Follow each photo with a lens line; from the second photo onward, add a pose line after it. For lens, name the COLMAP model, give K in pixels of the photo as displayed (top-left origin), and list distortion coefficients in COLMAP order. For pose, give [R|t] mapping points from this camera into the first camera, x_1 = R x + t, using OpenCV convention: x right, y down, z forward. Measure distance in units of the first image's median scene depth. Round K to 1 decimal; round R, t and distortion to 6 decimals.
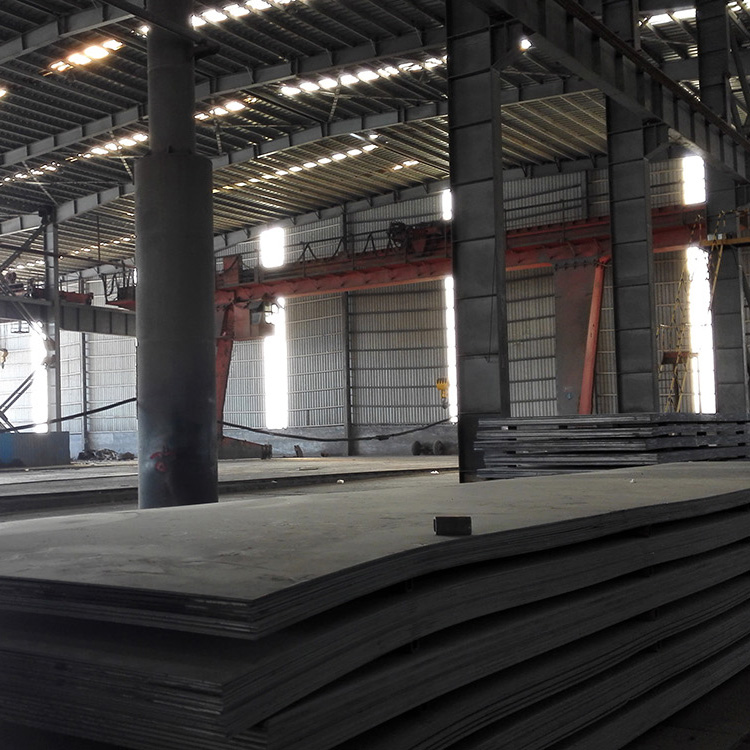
lens RADIAL K [[1186.2, 0, 298.7], [0, 1186.2, 351.1], [0, 0, 1]] dist [0.072271, 0.023584]
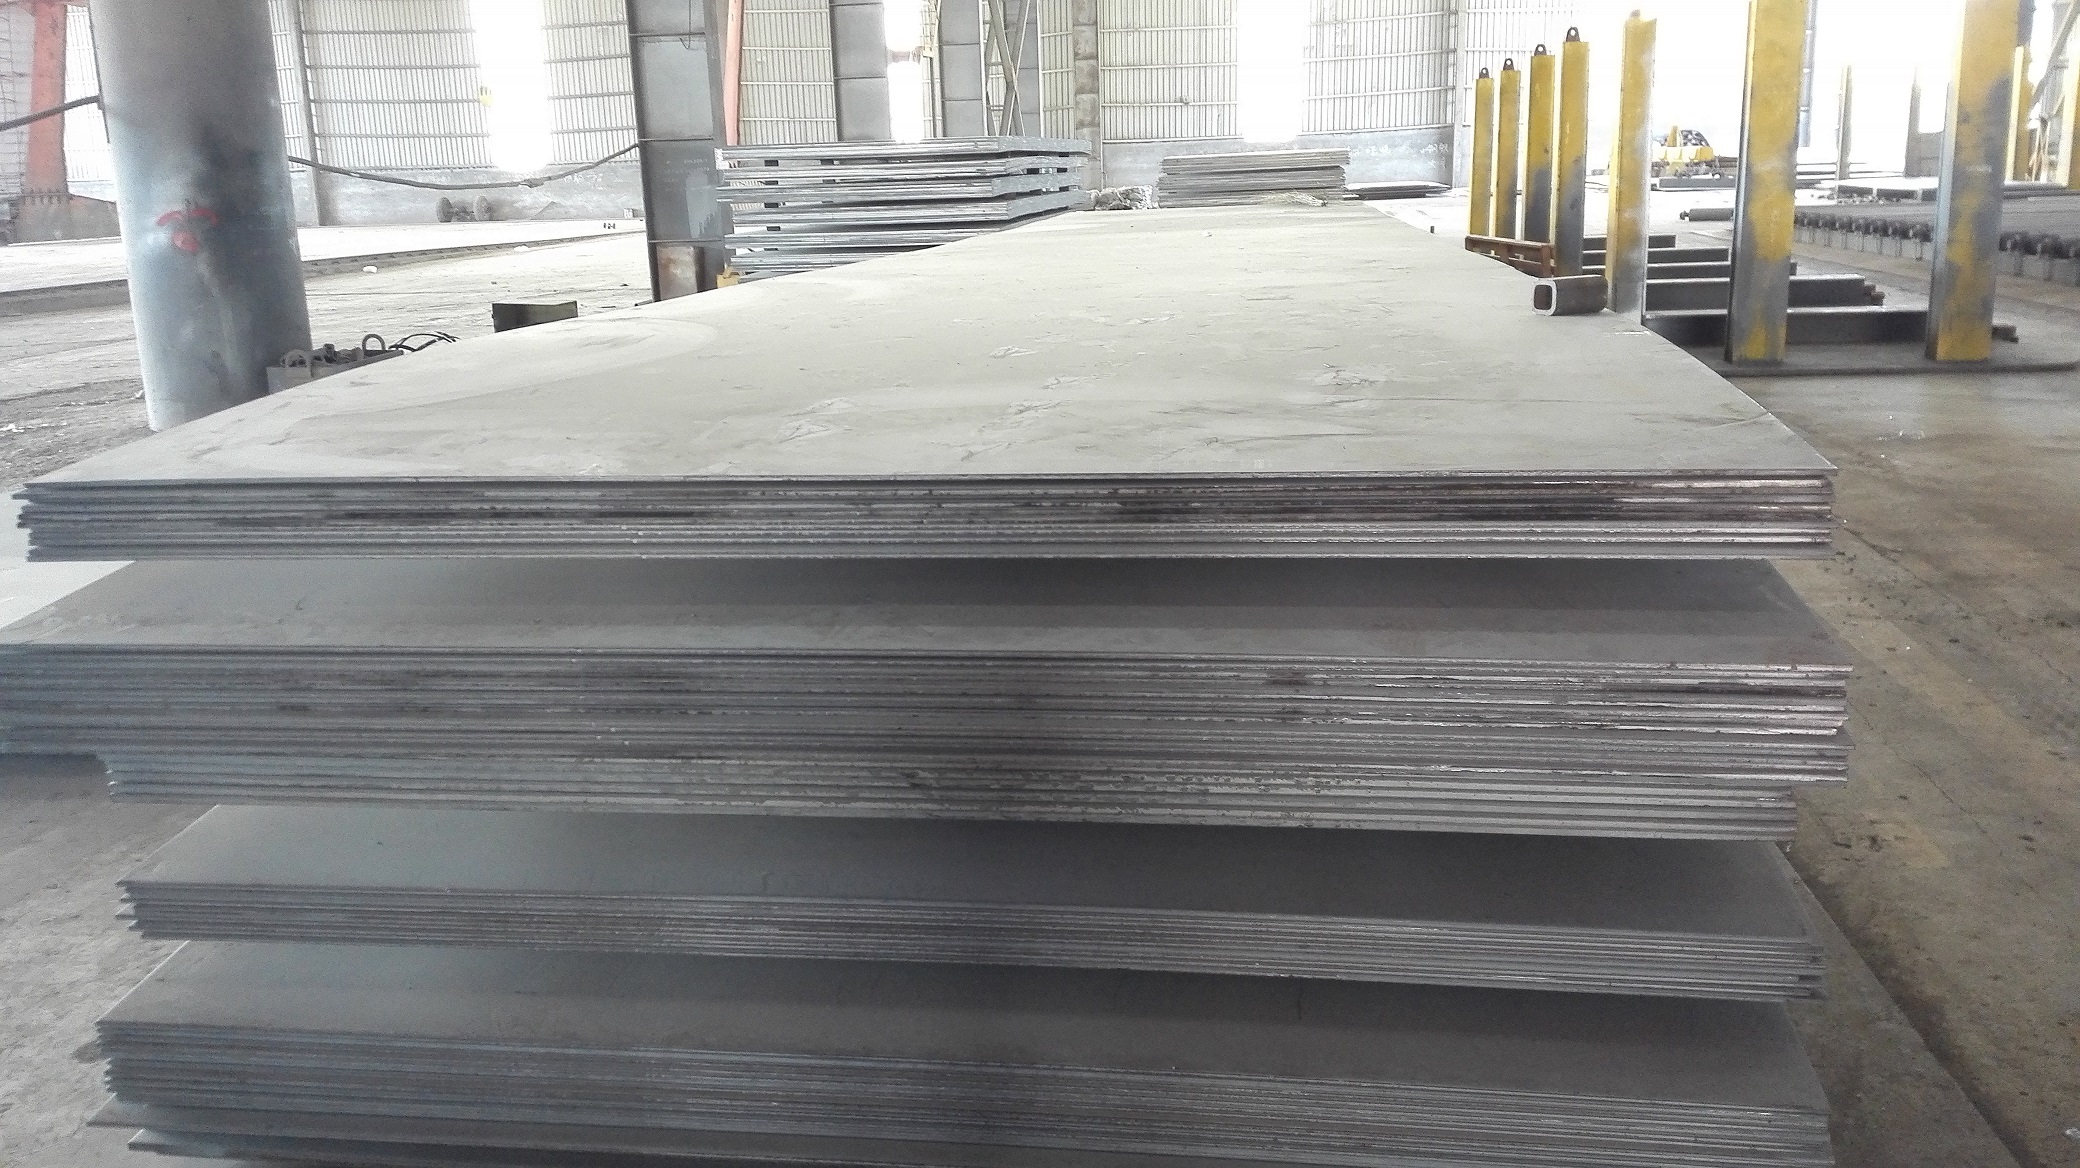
lens RADIAL K [[1697.8, 0, 1021.9], [0, 1697.8, 582.4], [0, 0, 1]] dist [0.135596, -0.308802]
pose [[0.858094, -0.126711, 0.497613, -0.131625], [-0.020791, 0.959708, 0.280230, 0.018027], [-0.513071, -0.250810, 0.820885, 0.140046]]
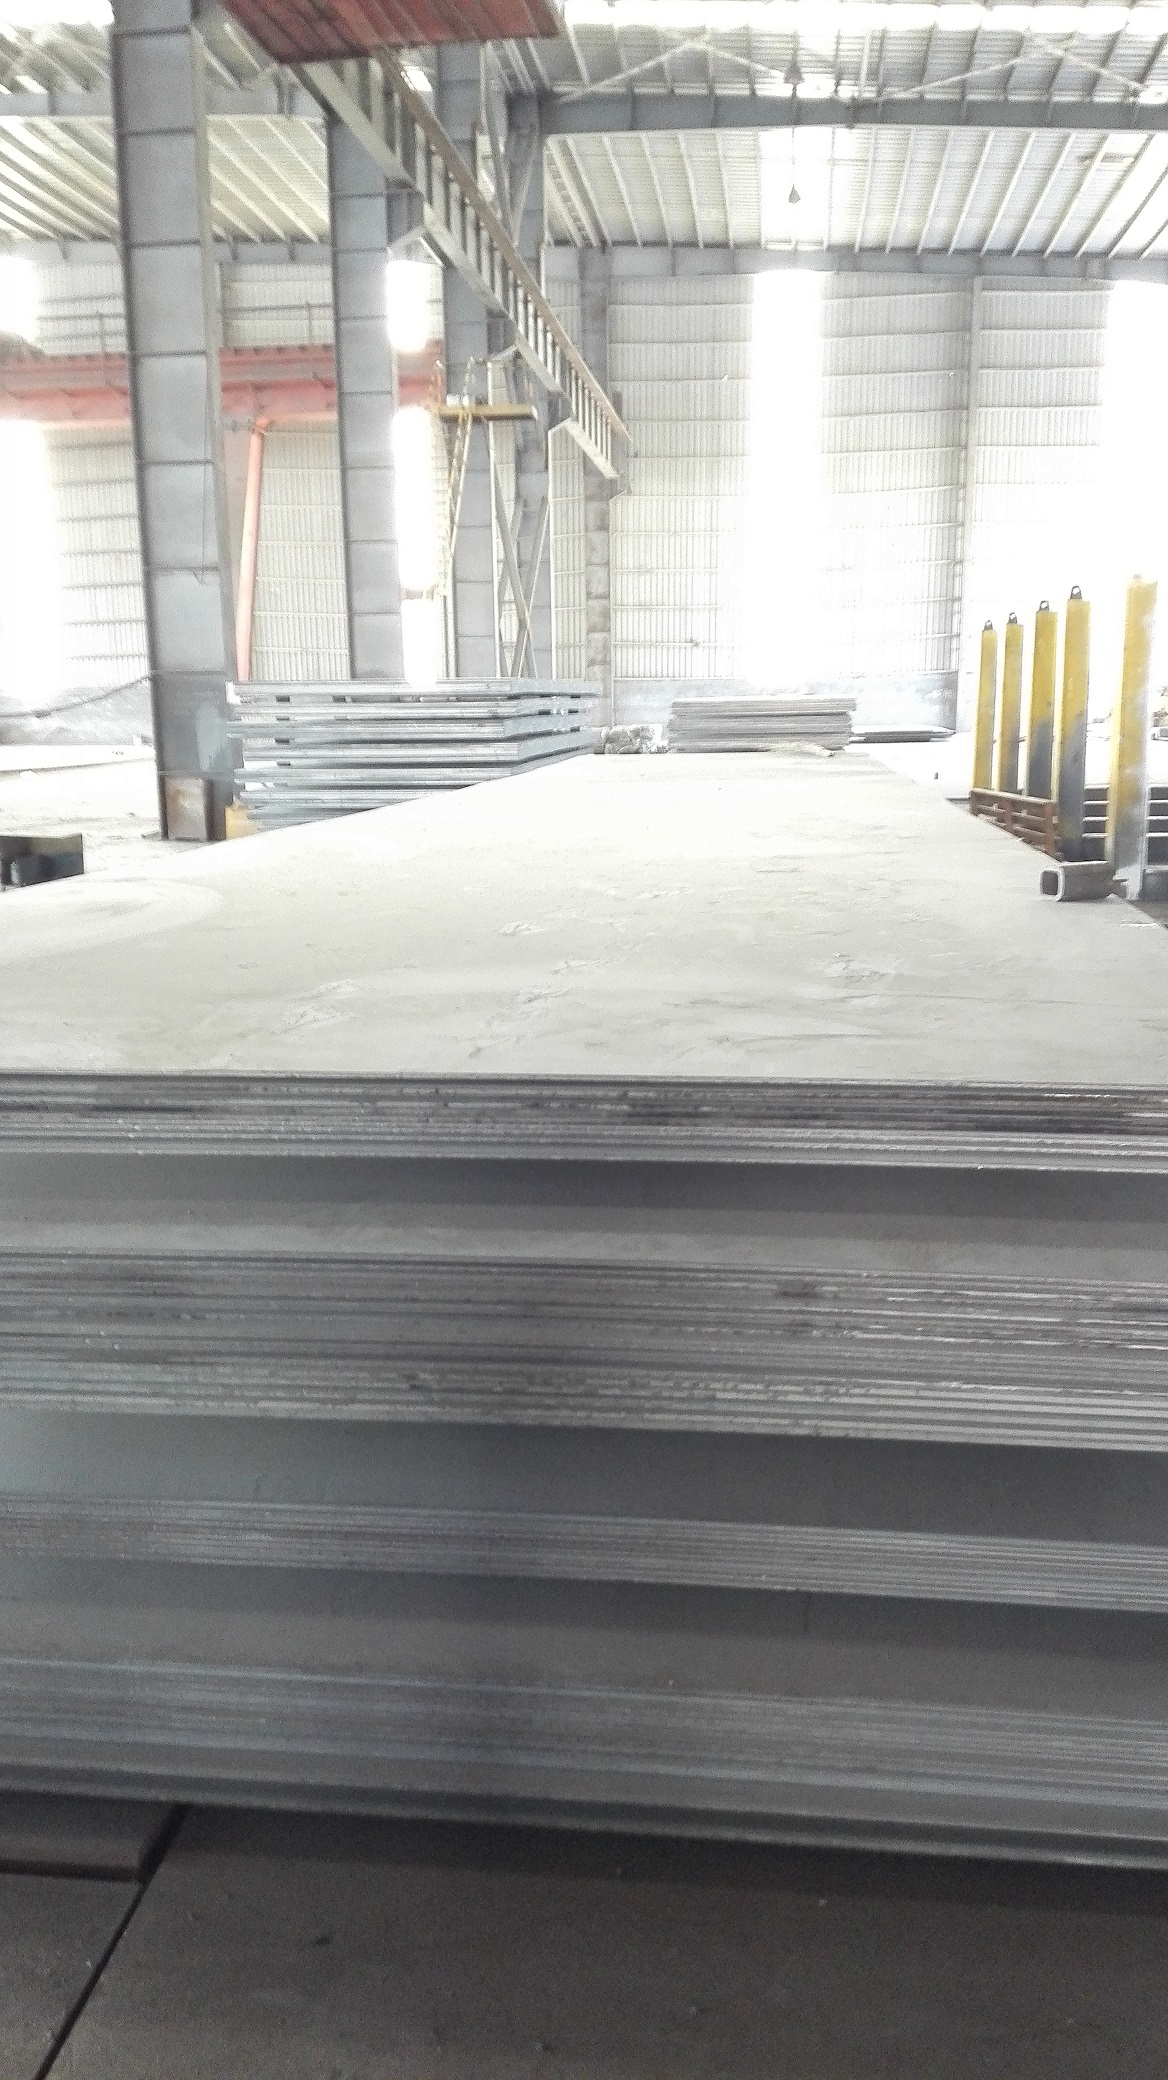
lens RADIAL K [[1697.8, 0, 584.0], [0, 1697.8, 1040.0], [0, 0, 1]] dist [0.135596, -0.308802]
pose [[0.842718, -0.094787, 0.529945, -0.129923], [-0.043210, 0.969293, 0.242082, 0.012389], [-0.536619, -0.226905, 0.812745, 0.143526]]
